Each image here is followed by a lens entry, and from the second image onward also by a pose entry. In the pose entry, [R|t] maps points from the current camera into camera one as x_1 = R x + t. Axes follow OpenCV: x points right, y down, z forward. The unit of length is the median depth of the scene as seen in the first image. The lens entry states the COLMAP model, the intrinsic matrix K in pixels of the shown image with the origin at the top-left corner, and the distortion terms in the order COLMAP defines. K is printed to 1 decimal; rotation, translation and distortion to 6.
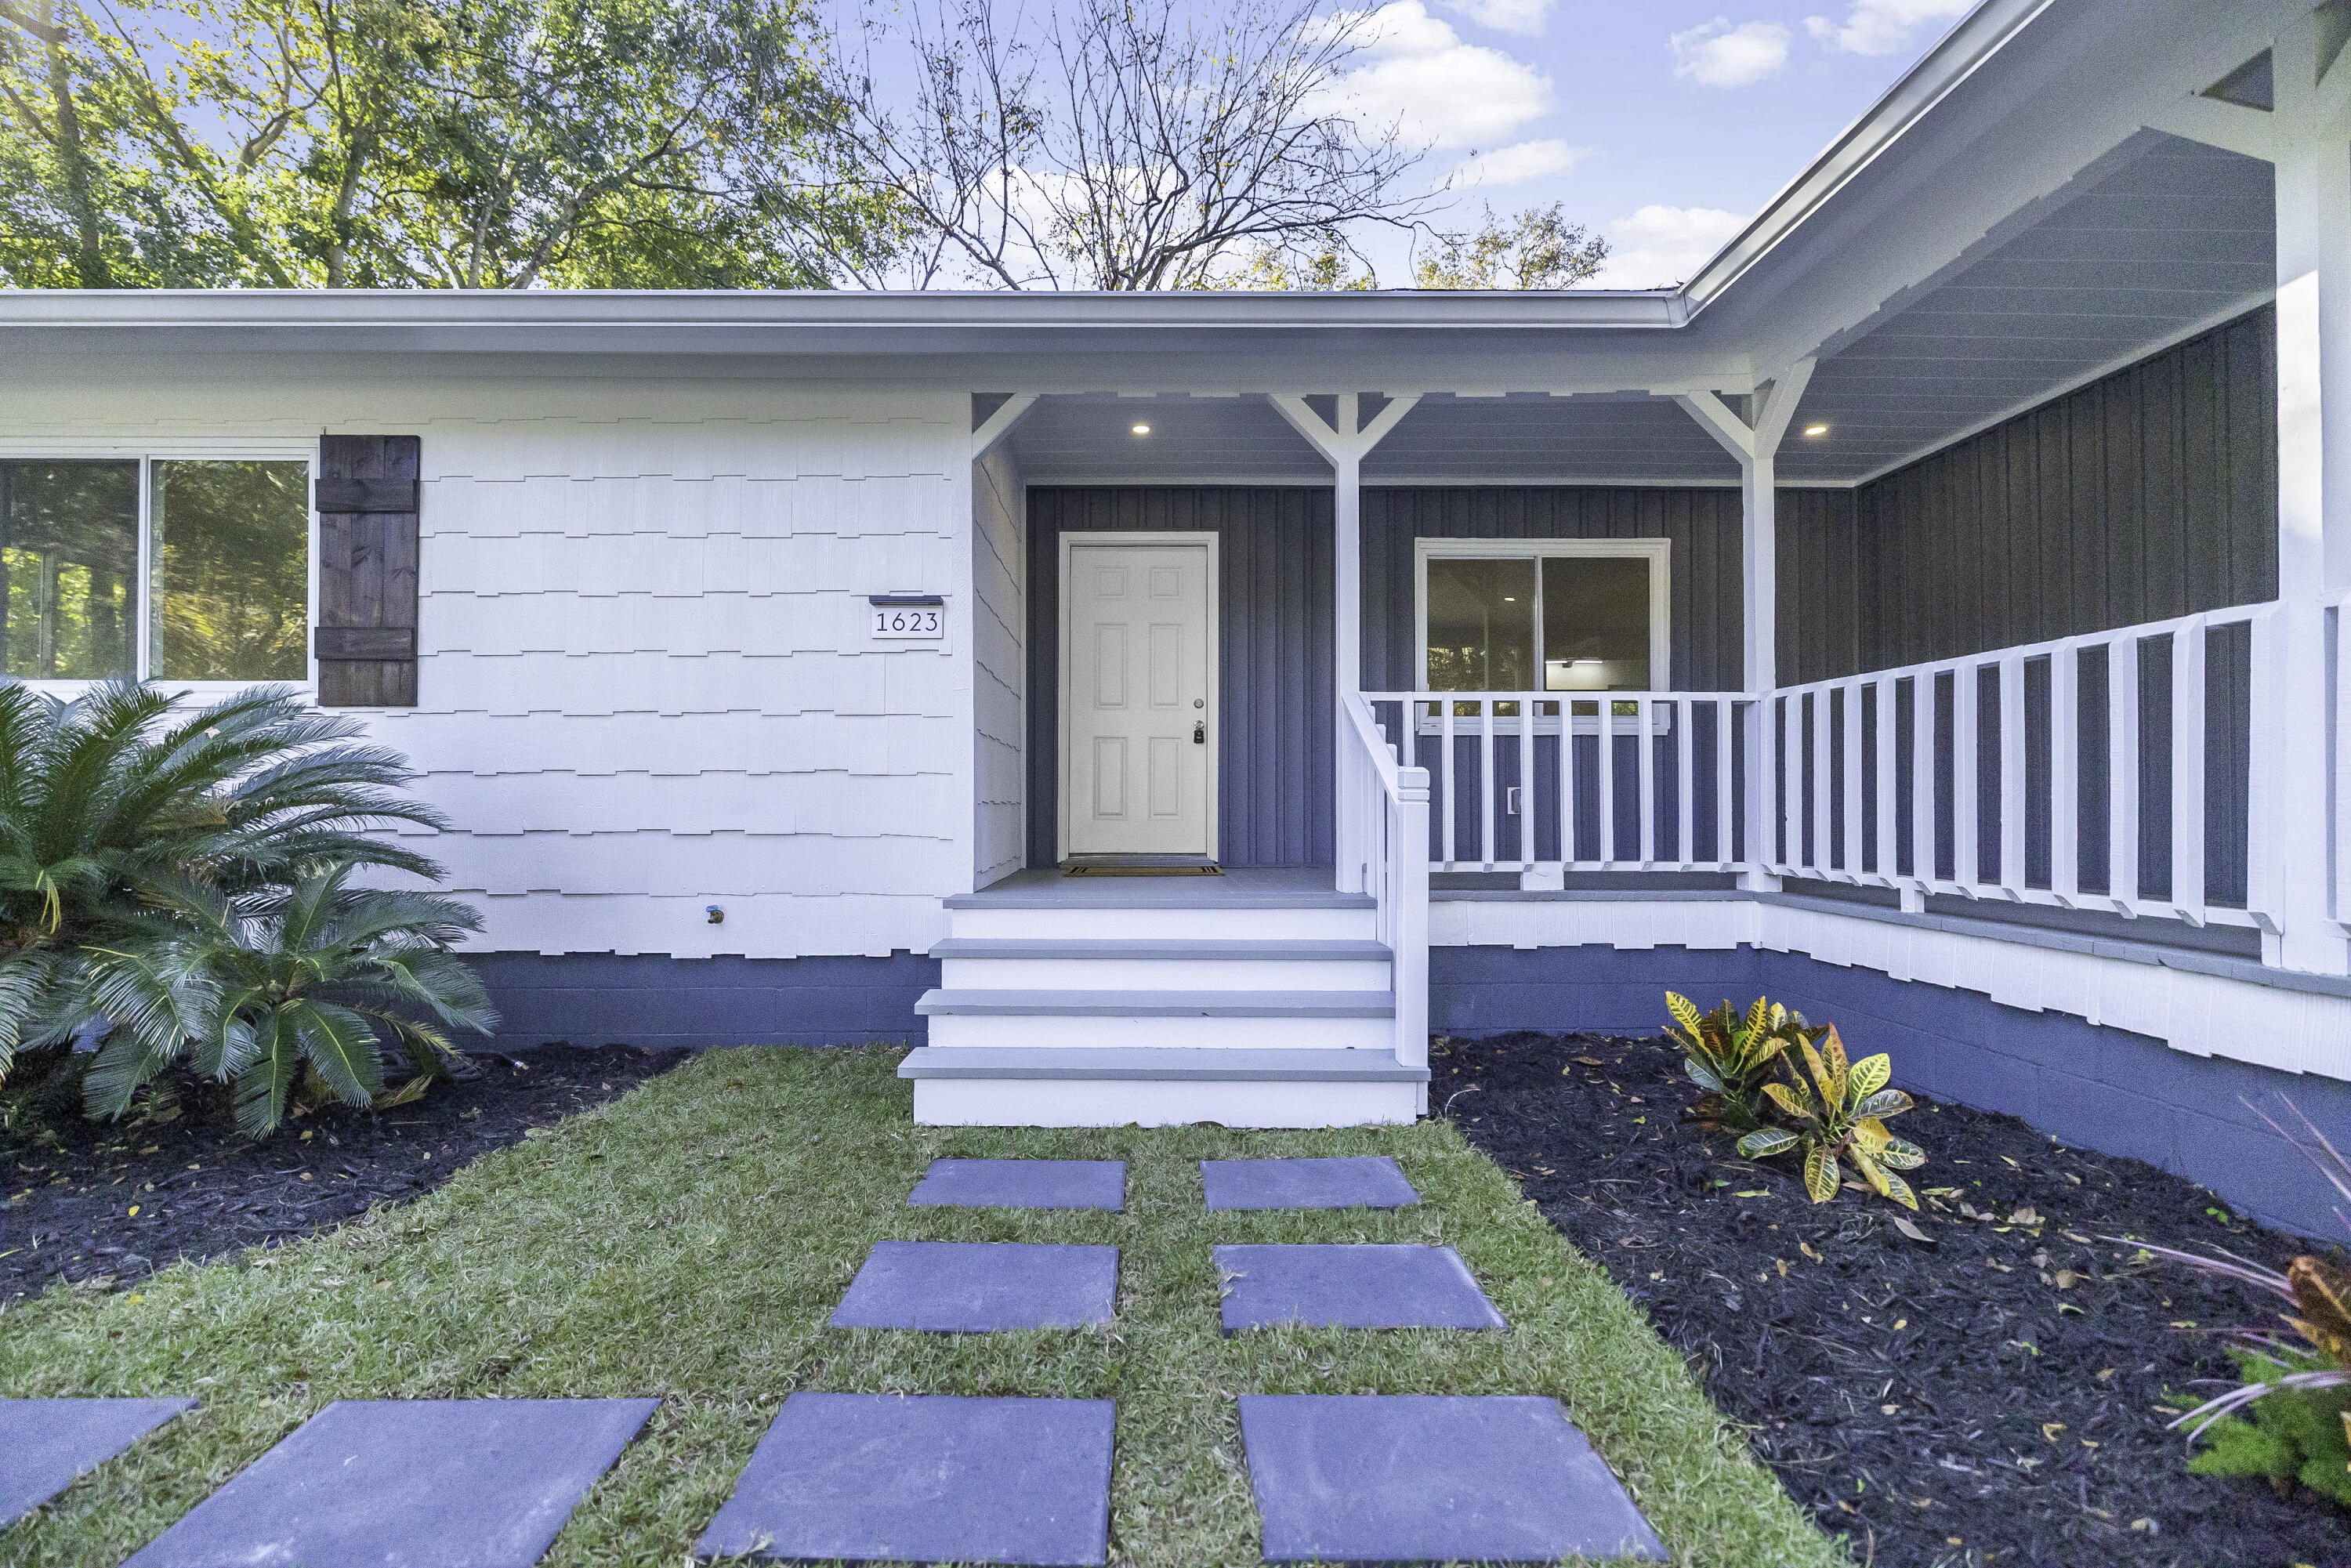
lens RADIAL K [[1015.4, 0, 1175.5], [0, 1015.4, 784.0], [0, 0, 1]] dist [0.000862, -0.000618]
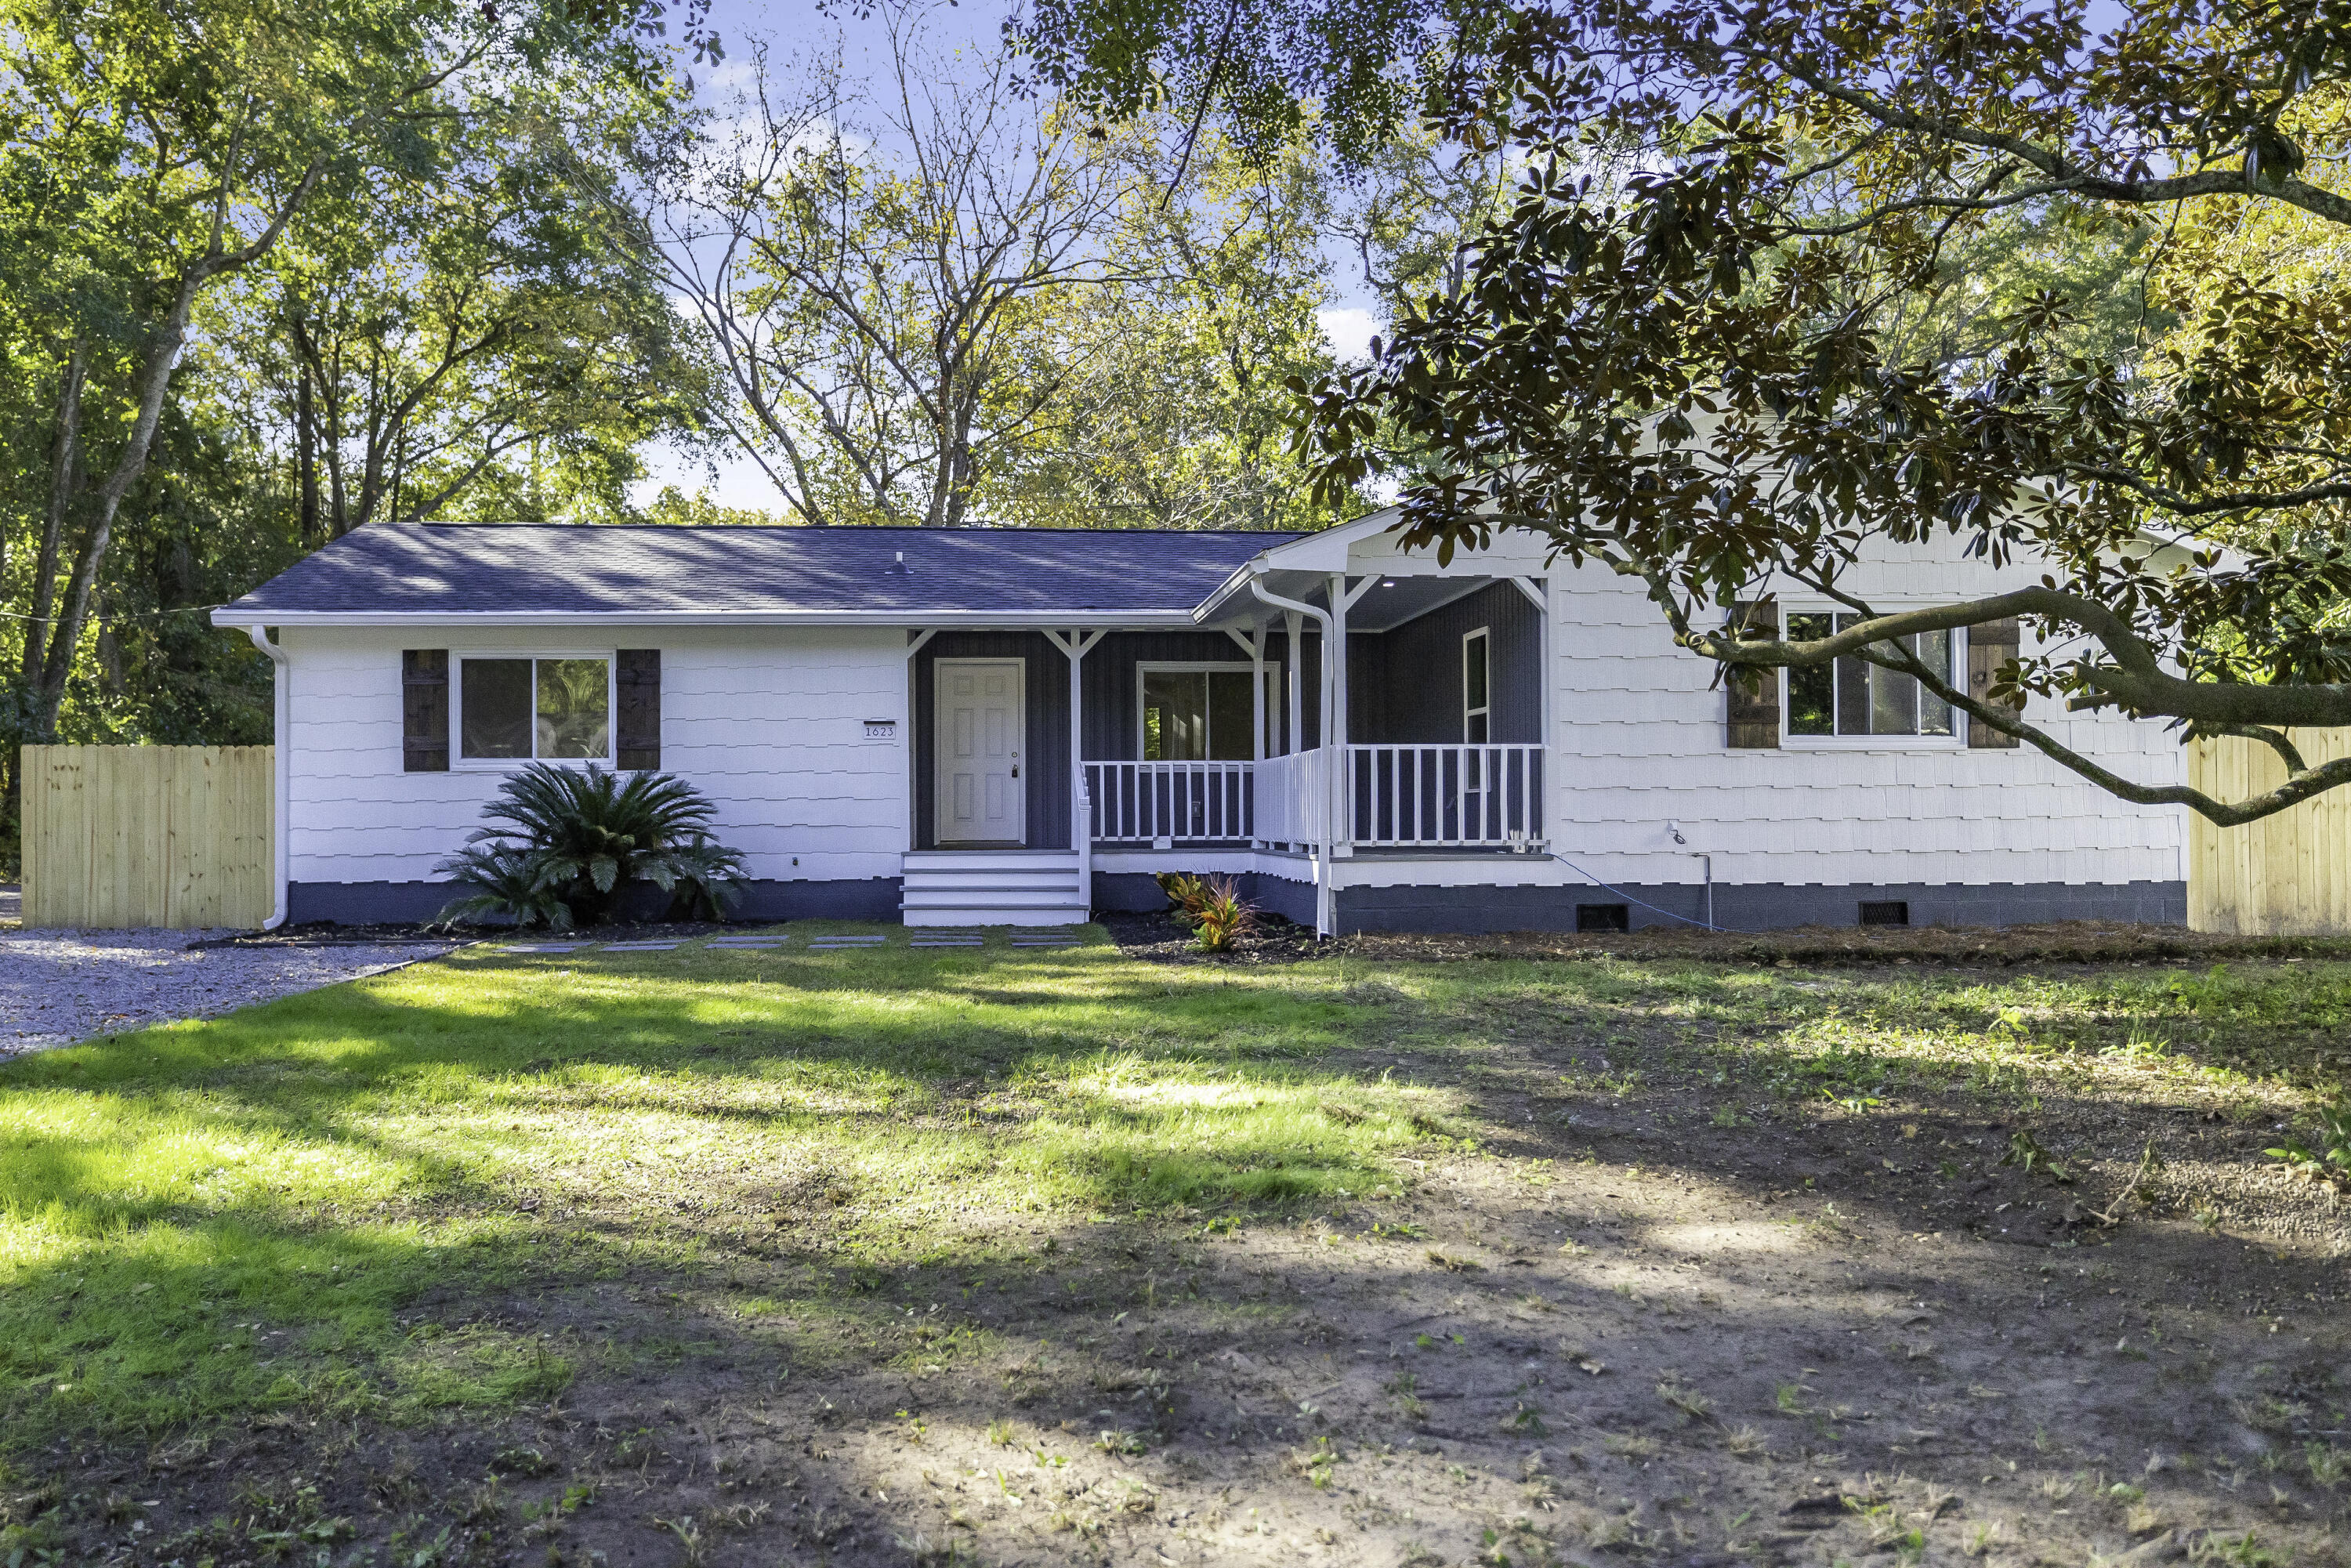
lens RADIAL K [[1867.2, 0, 1175.5], [0, 1867.2, 784.0], [0, 0, 1]] dist [-0.000136, 0.000342]
pose [[0.996935, -0.004779, 0.078084, 0.067249], [0.004449, 0.999980, 0.004409, -0.057729], [-0.078104, -0.004048, 0.996937, -3.142467]]
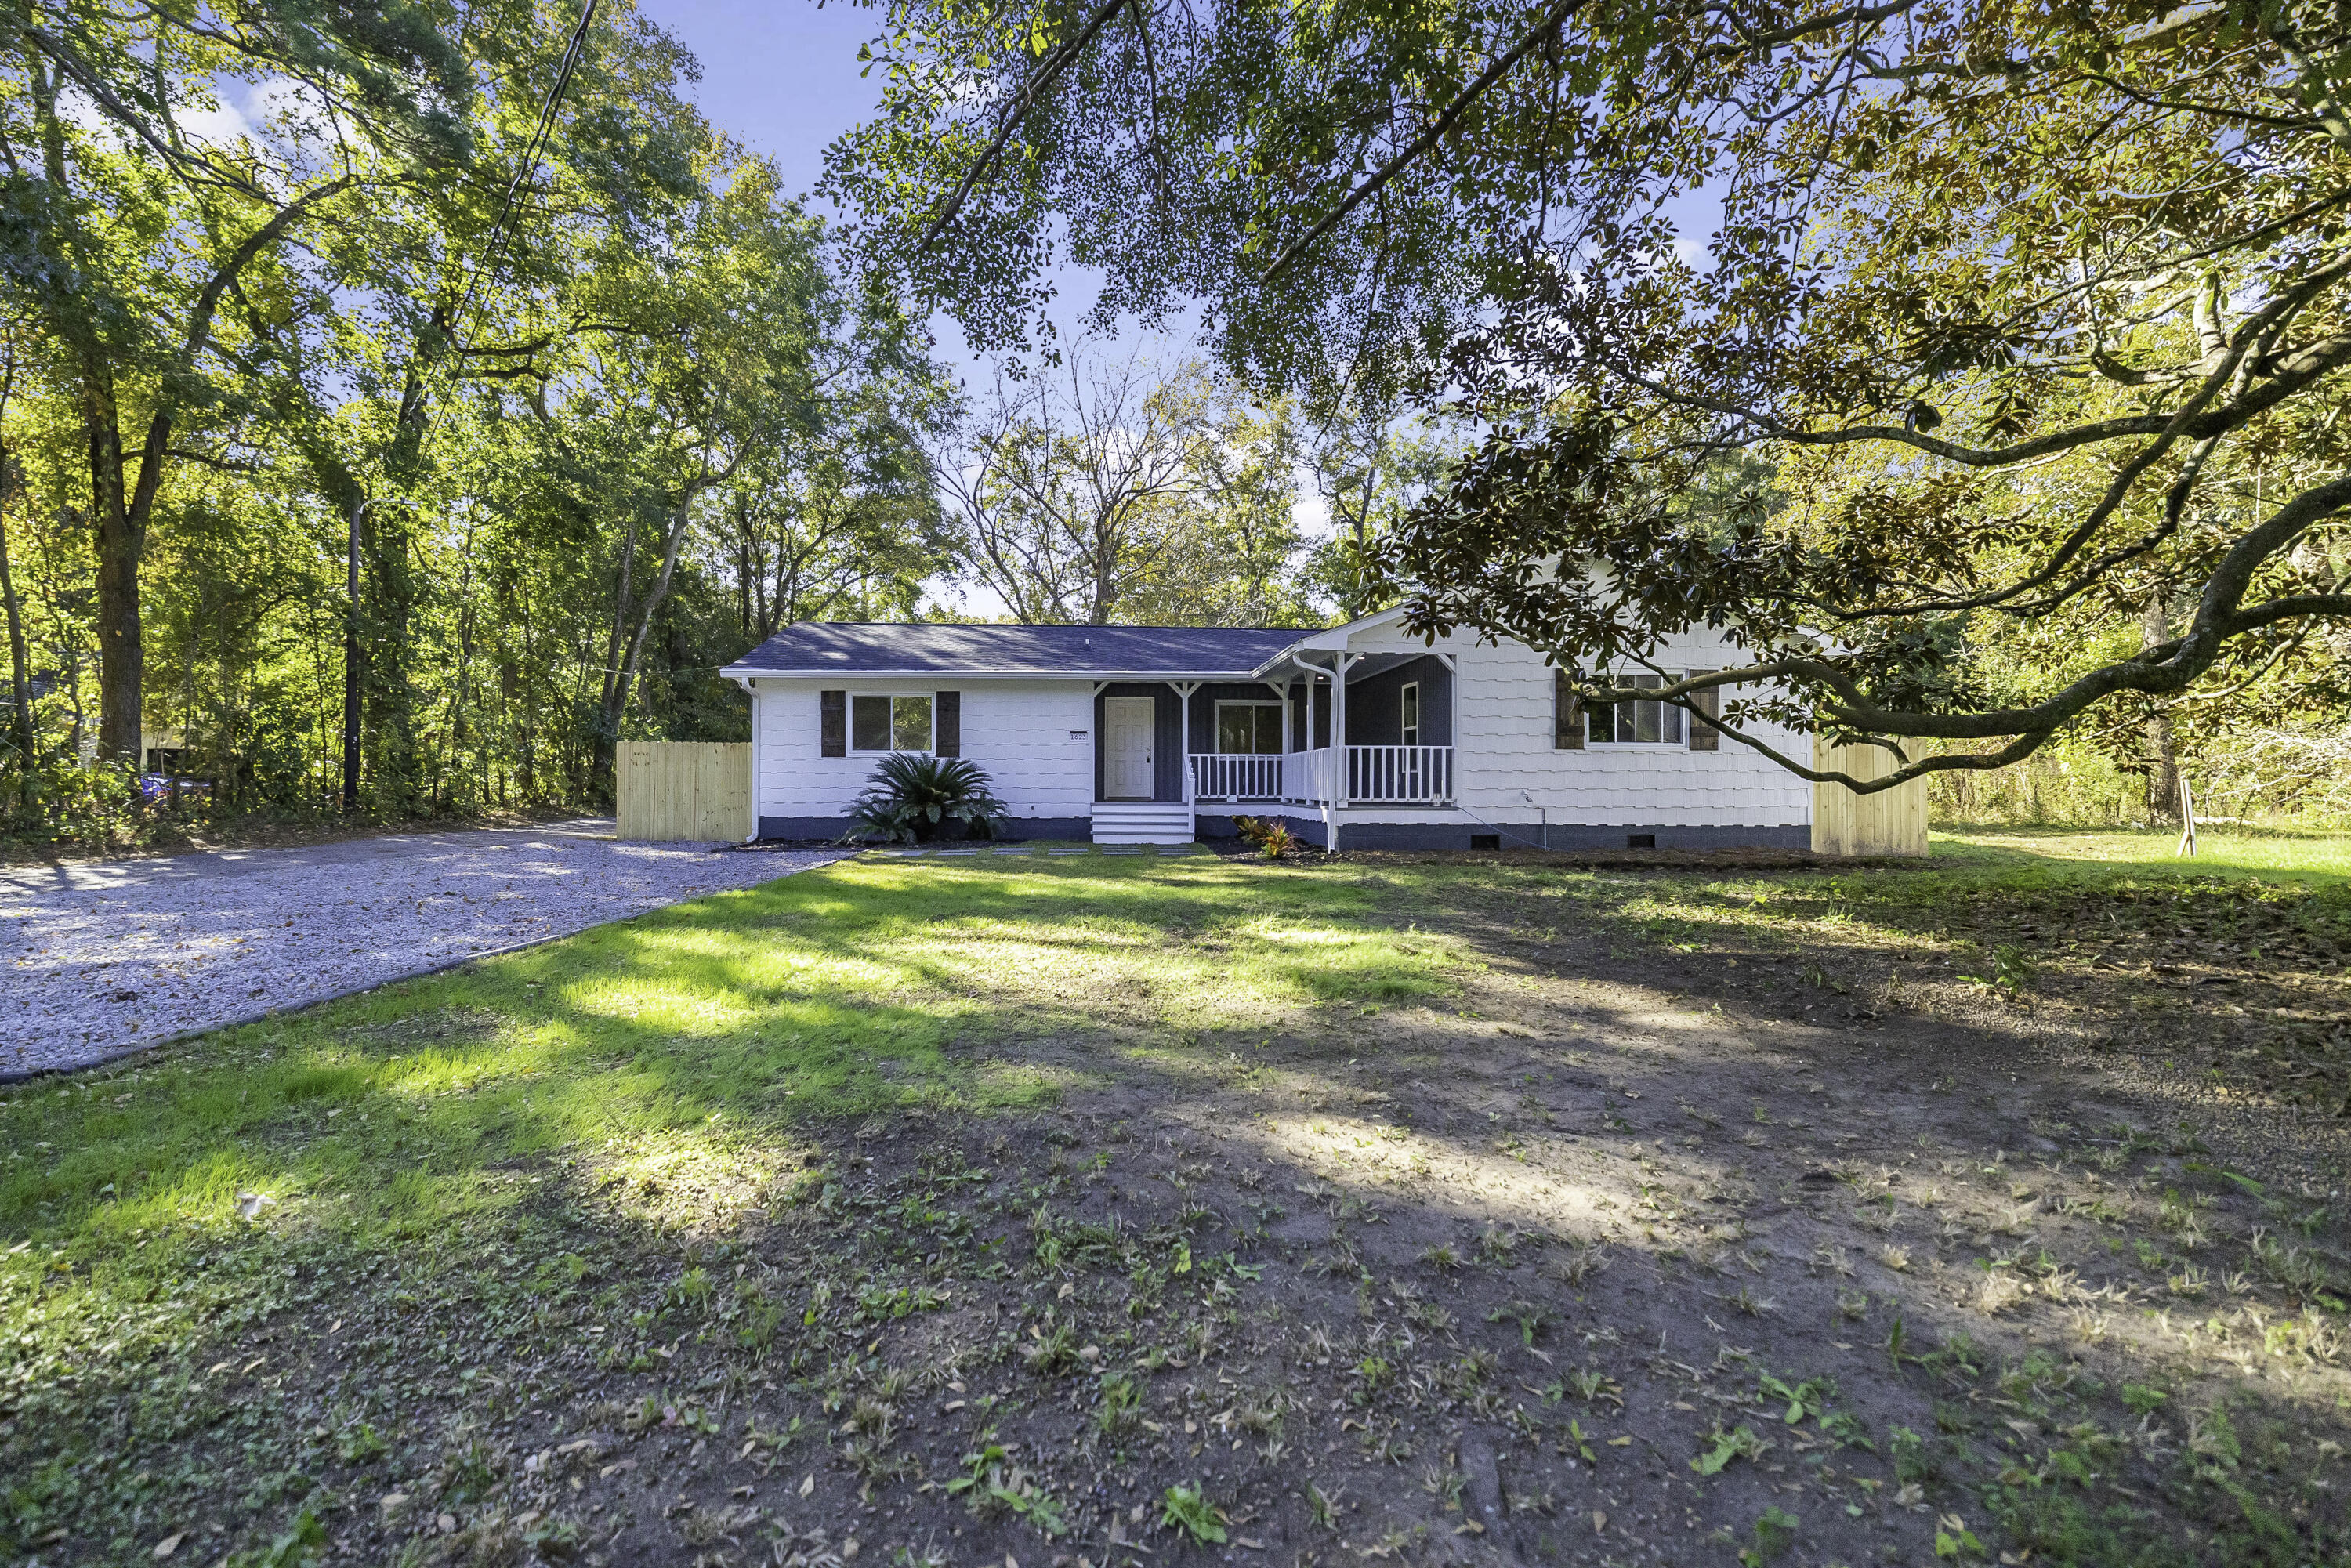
lens RADIAL K [[1015.4, 0, 1175.5], [0, 1015.4, 784.0], [0, 0, 1]] dist [0.000862, -0.000618]
pose [[0.998638, 0.001879, 0.052144, -0.082480], [-0.002956, 0.999784, 0.020593, -0.054175], [-0.052094, -0.020719, 0.998427, -3.107089]]
